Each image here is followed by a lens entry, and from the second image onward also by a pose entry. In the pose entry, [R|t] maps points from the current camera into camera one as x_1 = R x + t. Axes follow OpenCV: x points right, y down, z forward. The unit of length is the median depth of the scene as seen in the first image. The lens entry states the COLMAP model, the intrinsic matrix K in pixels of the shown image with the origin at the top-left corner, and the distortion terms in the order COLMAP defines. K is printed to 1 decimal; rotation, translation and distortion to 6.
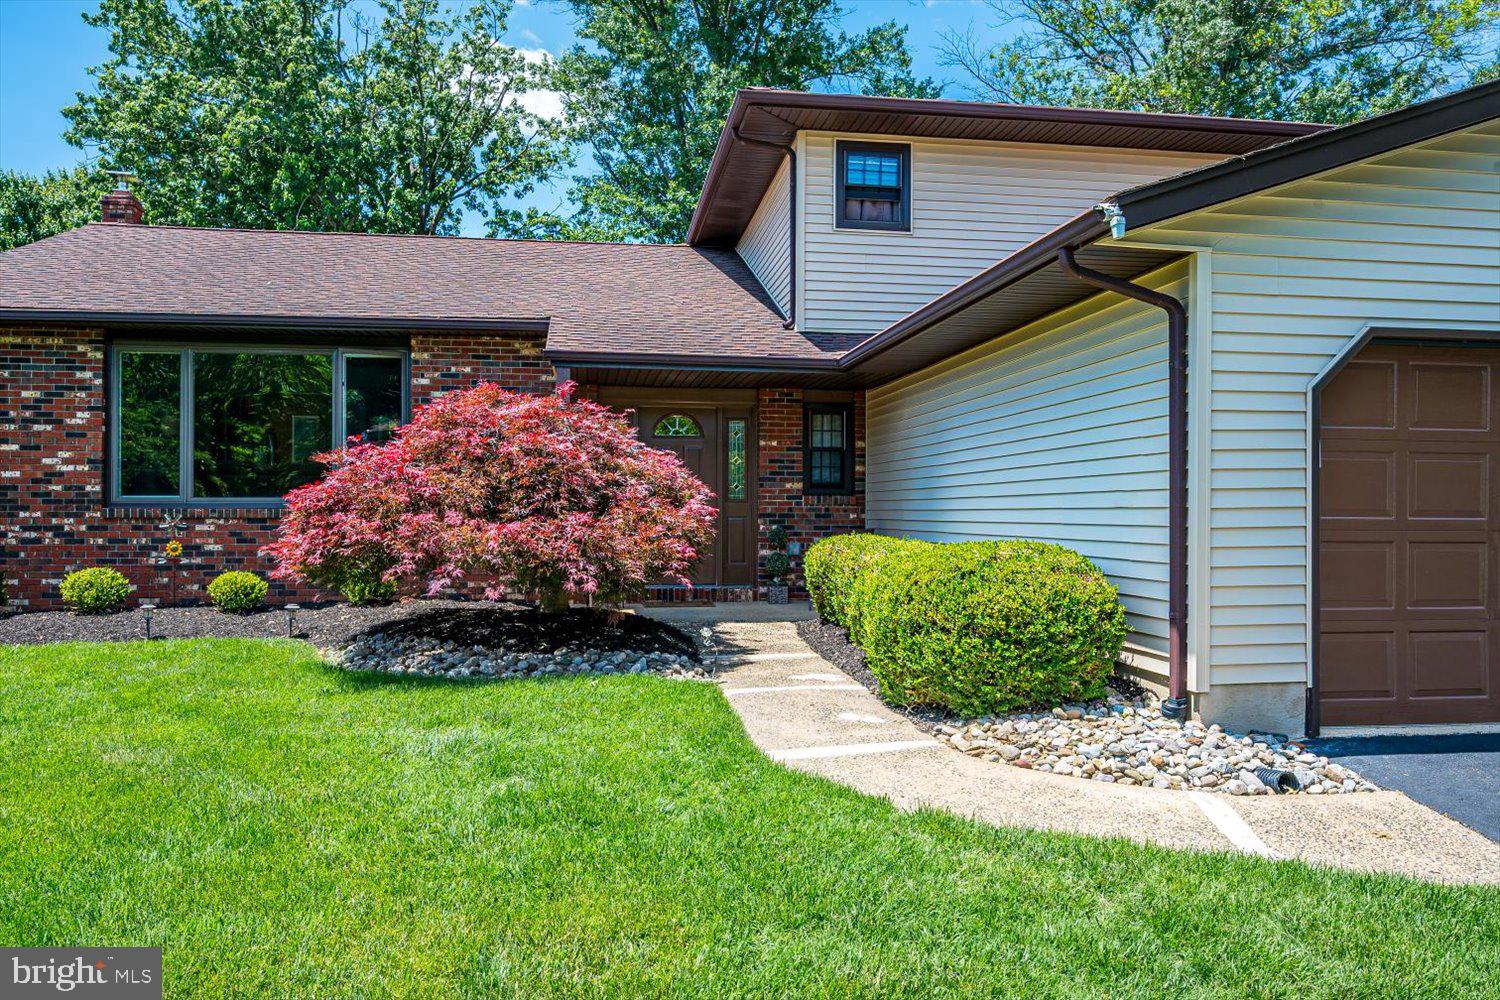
lens RADIAL K [[1077.3, 0, 757.6], [0, 1077.3, 495.2], [0, 0, 1]] dist [0.003291, -0.001231]
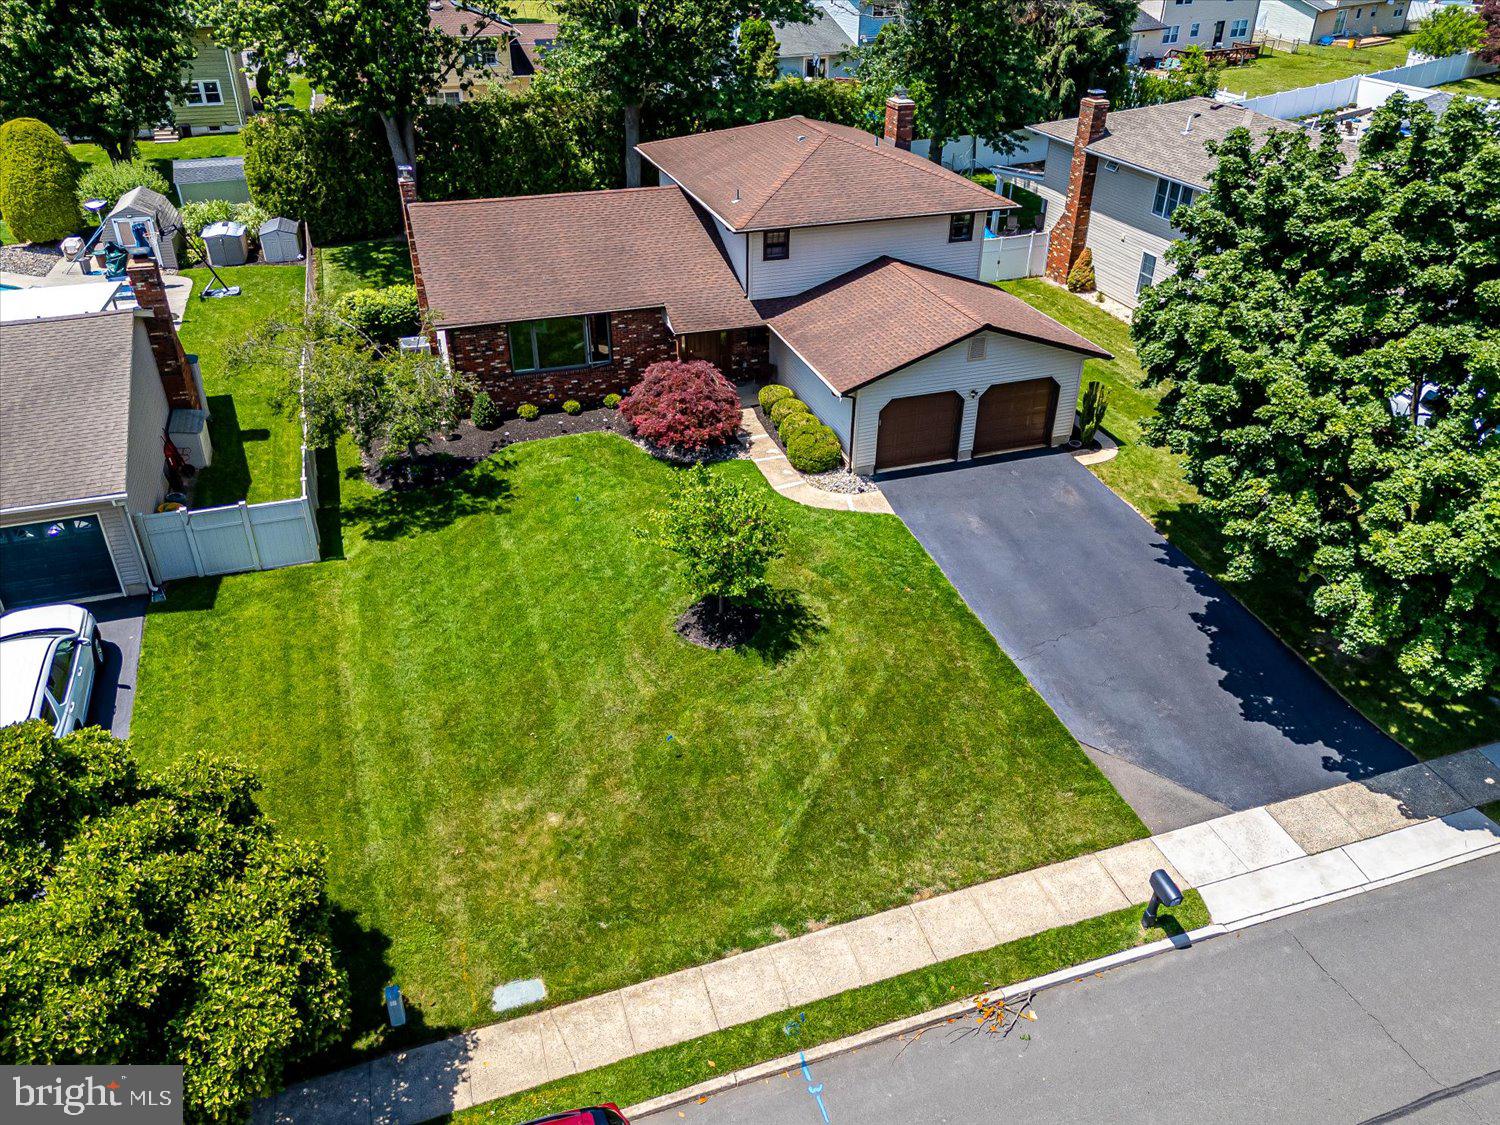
lens RADIAL K [[1119.9, 0, 757.9], [0, 1119.9, 561.4], [0, 0, 1]] dist [0.043706, -0.031112]
pose [[0.982416, -0.082264, 0.167605, -0.487355], [-0.019145, 0.848580, 0.528720, -1.123536], [-0.185721, -0.522632, 0.832084, -1.798902]]
